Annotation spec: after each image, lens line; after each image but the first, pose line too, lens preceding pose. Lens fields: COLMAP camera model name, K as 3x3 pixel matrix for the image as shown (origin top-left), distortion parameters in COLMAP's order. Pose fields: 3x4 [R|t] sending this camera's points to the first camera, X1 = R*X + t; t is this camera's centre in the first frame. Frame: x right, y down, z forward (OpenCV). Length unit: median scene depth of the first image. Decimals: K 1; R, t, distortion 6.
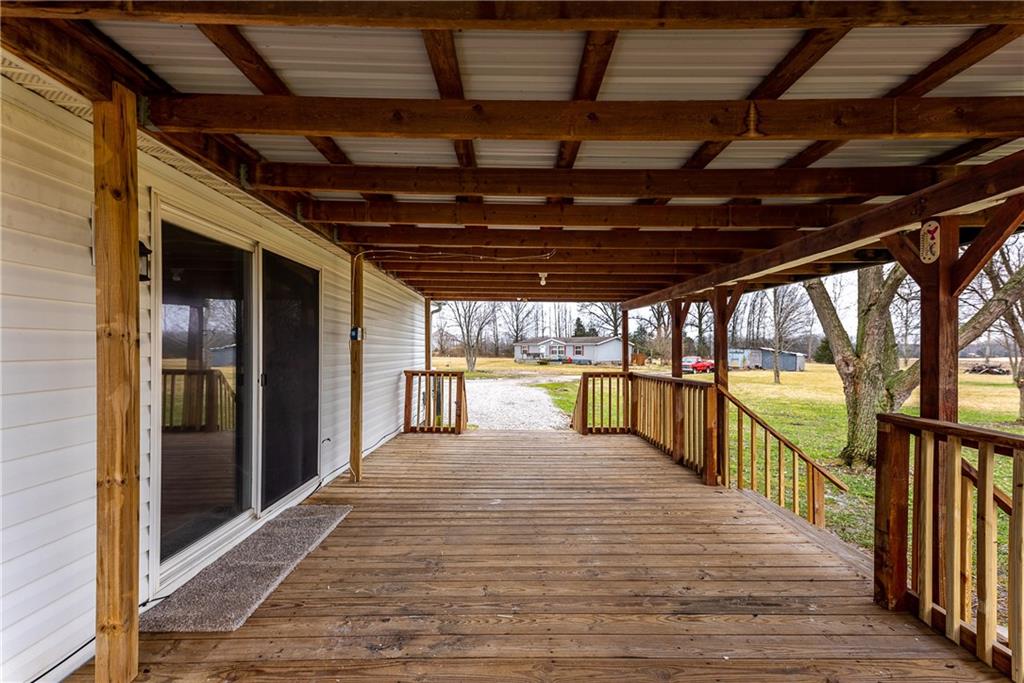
lens RADIAL K [[444.0, 0, 515.4], [0, 444.0, 346.3], [0, 0, 1]] dist [0.000983, 0.000079]
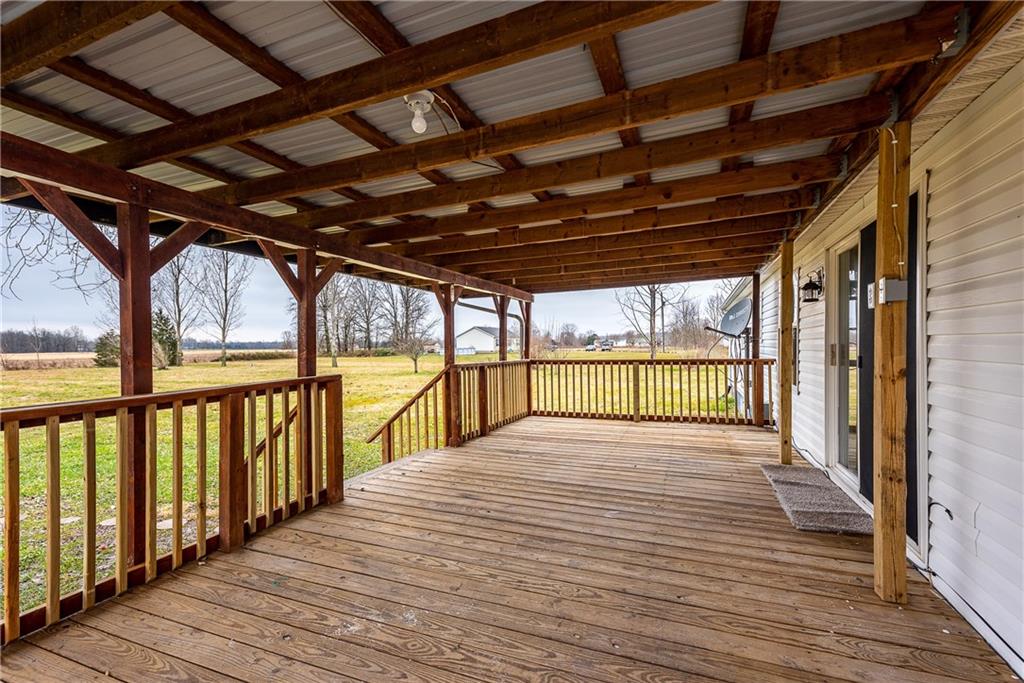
lens RADIAL K [[444.0, 0, 516.6], [0, 444.0, 342.8], [0, 0, 1]] dist [0.000983, 0.000079]
pose [[-0.925491, 0.002060, 0.378765, -0.191322], [-0.000237, 0.999982, -0.006018, 0.033481], [-0.378770, -0.005660, -0.925474, 1.799001]]
